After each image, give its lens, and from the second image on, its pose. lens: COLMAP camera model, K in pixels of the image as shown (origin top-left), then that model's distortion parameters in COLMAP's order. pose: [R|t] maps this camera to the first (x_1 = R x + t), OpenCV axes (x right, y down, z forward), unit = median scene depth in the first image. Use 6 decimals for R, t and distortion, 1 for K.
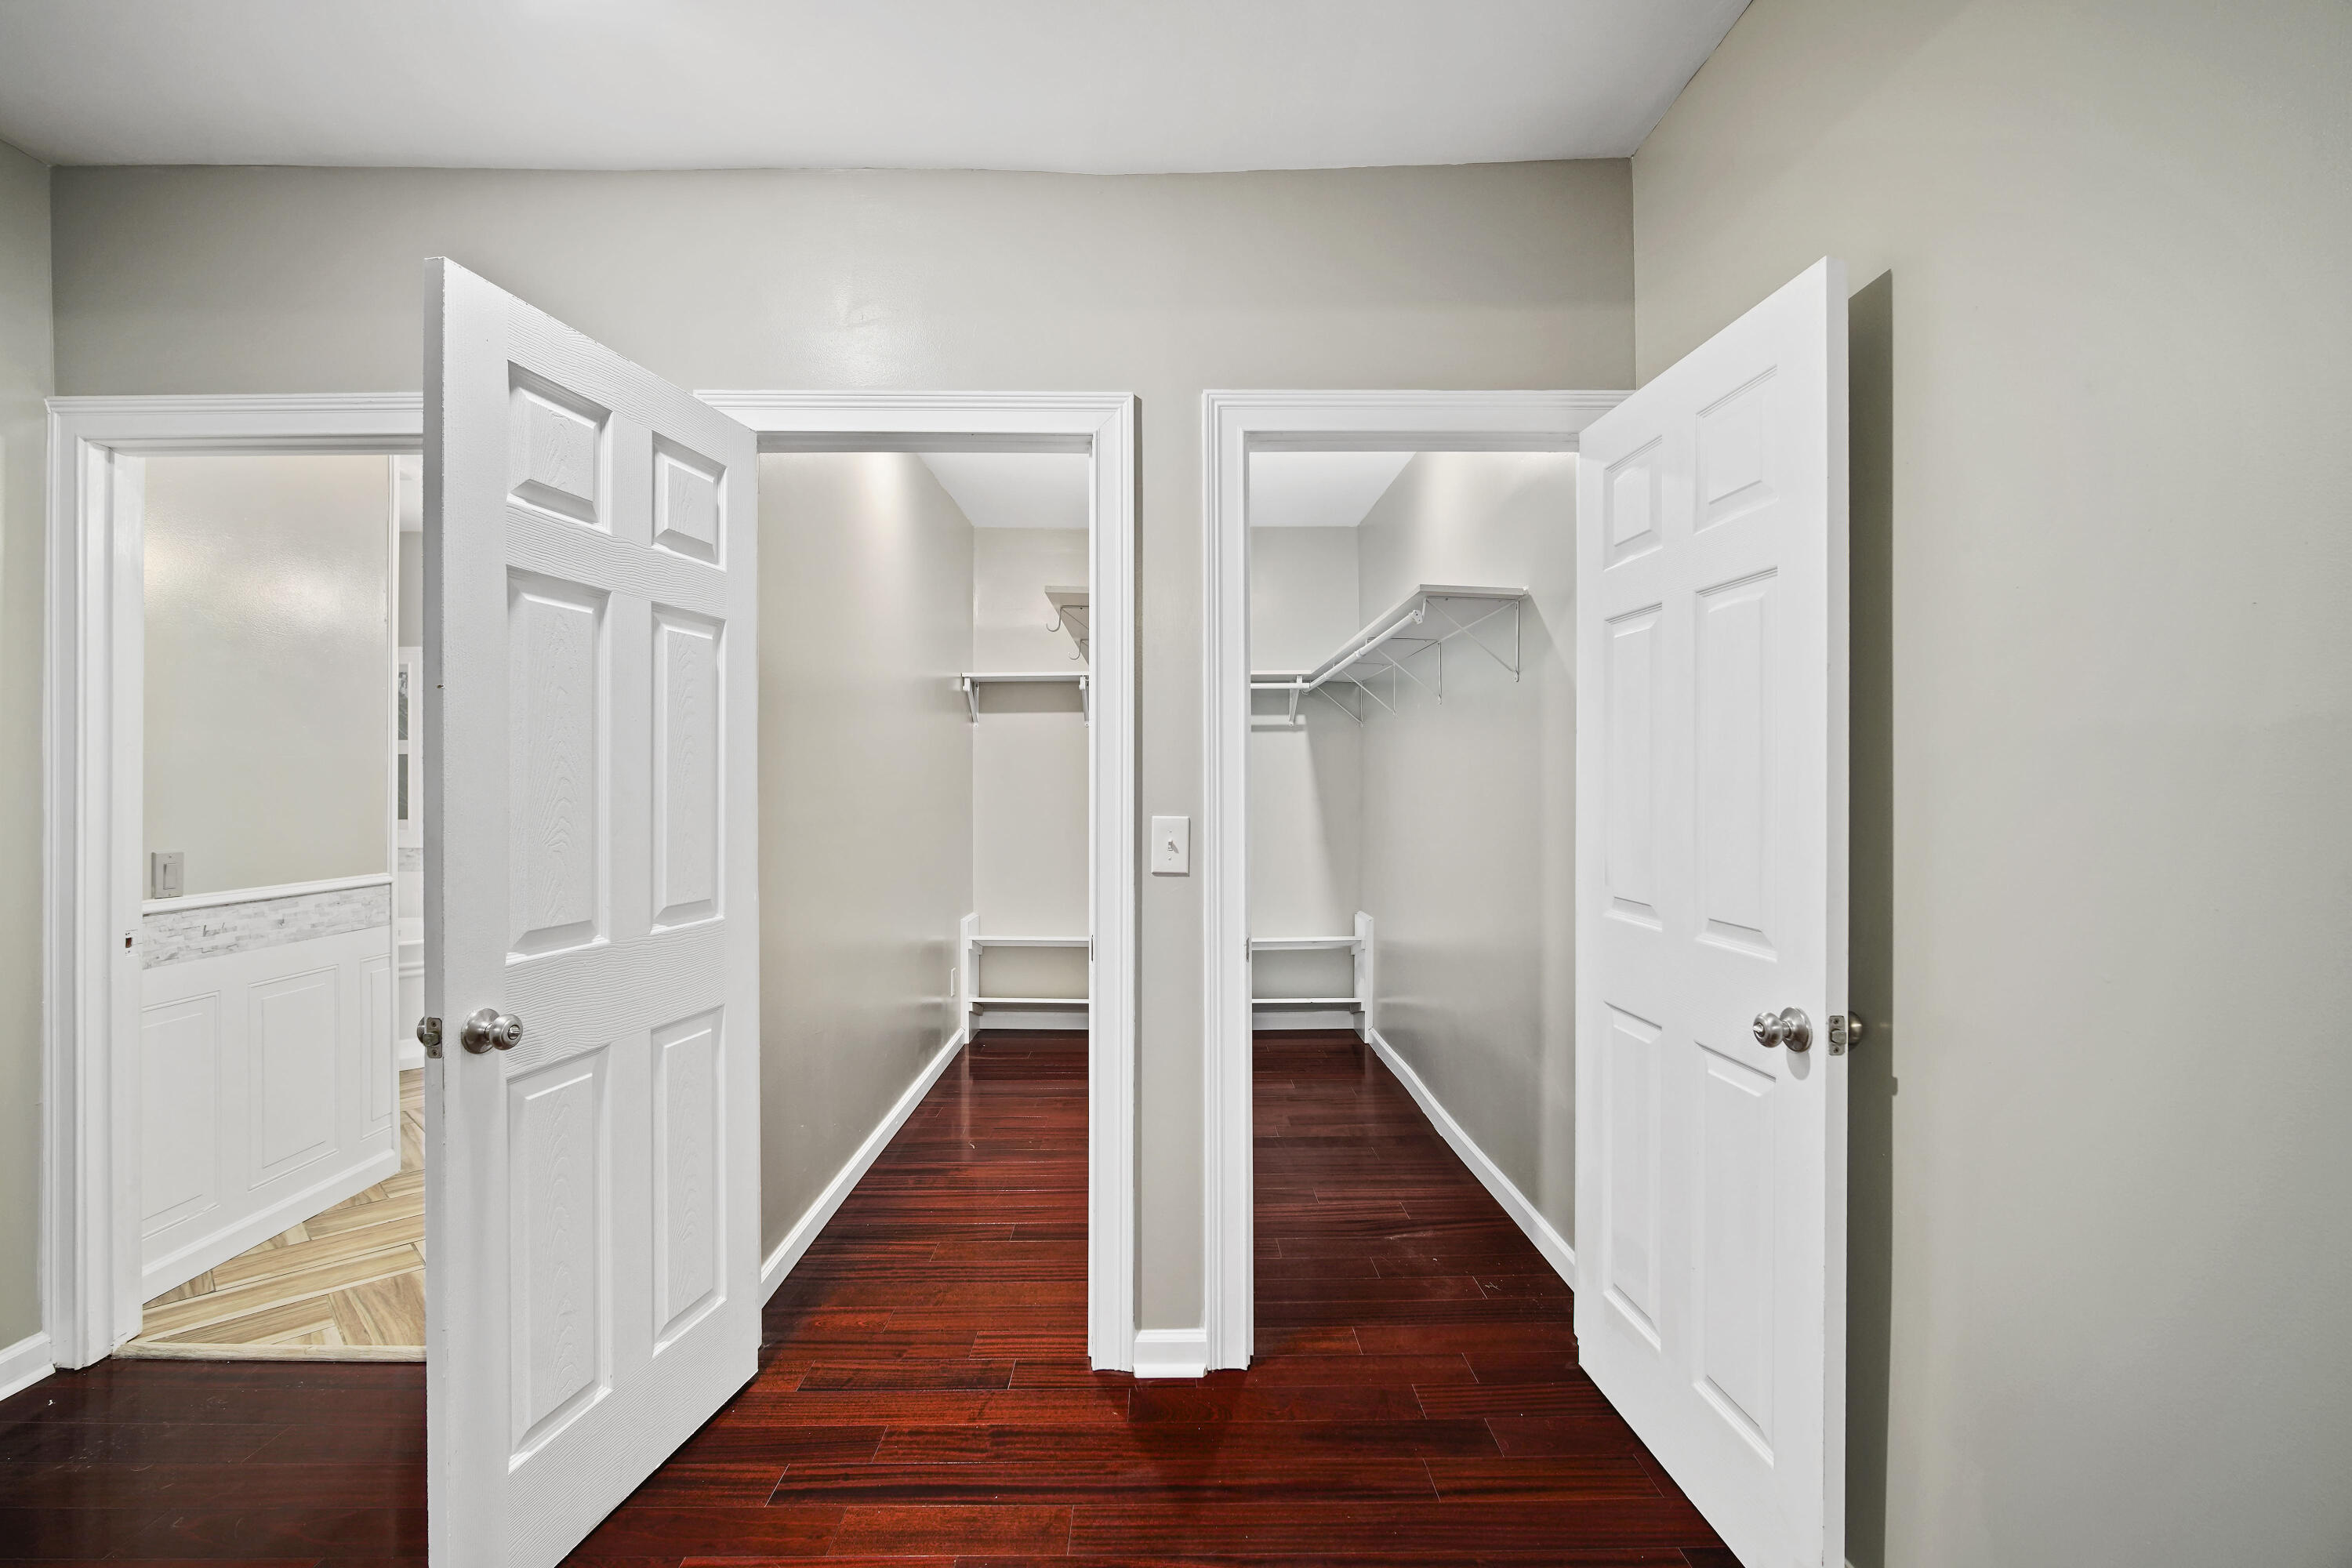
lens RADIAL K [[1032.7, 0, 1167.6], [0, 1032.7, 794.1], [0, 0, 1]] dist [-0.011615, 0.003115]
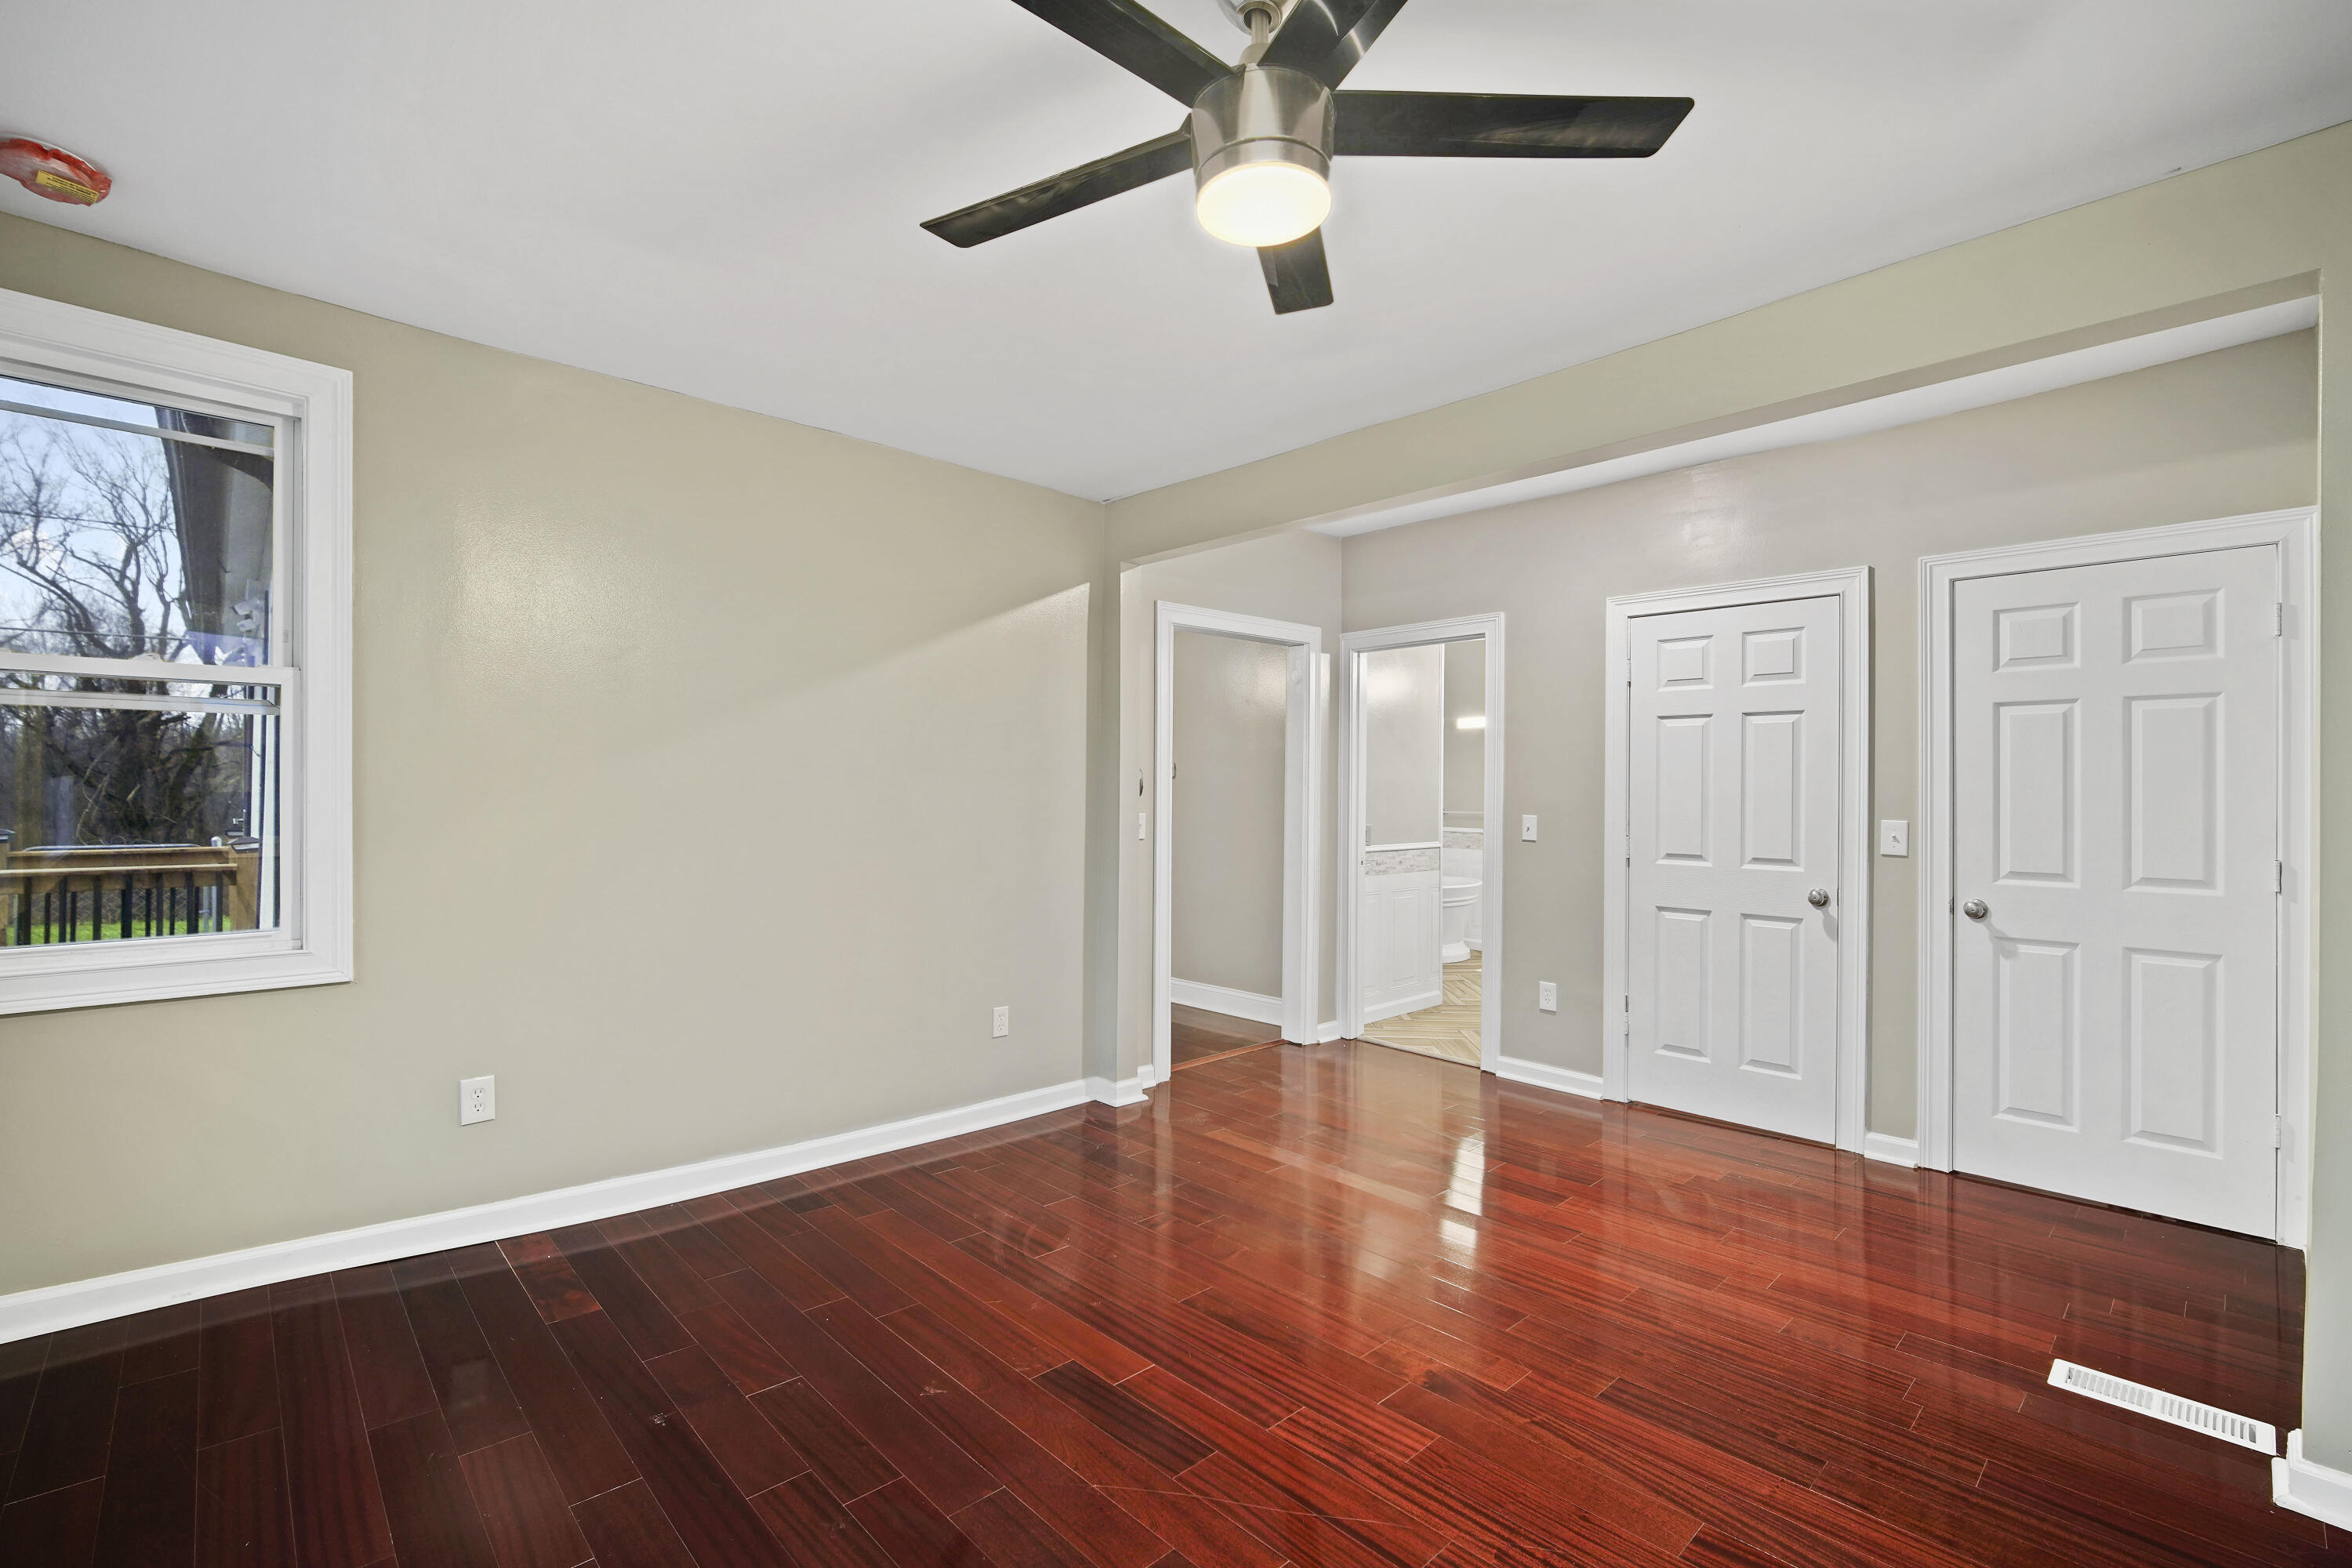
lens RADIAL K [[1032.7, 0, 1171.8], [0, 1032.7, 787.1], [0, 0, 1]] dist [-0.011615, 0.003115]
pose [[0.686125, 0.002803, -0.727478, 0.397196], [-0.006416, 0.999977, -0.002199, -0.020737], [0.727456, 0.006177, 0.686127, -0.936230]]
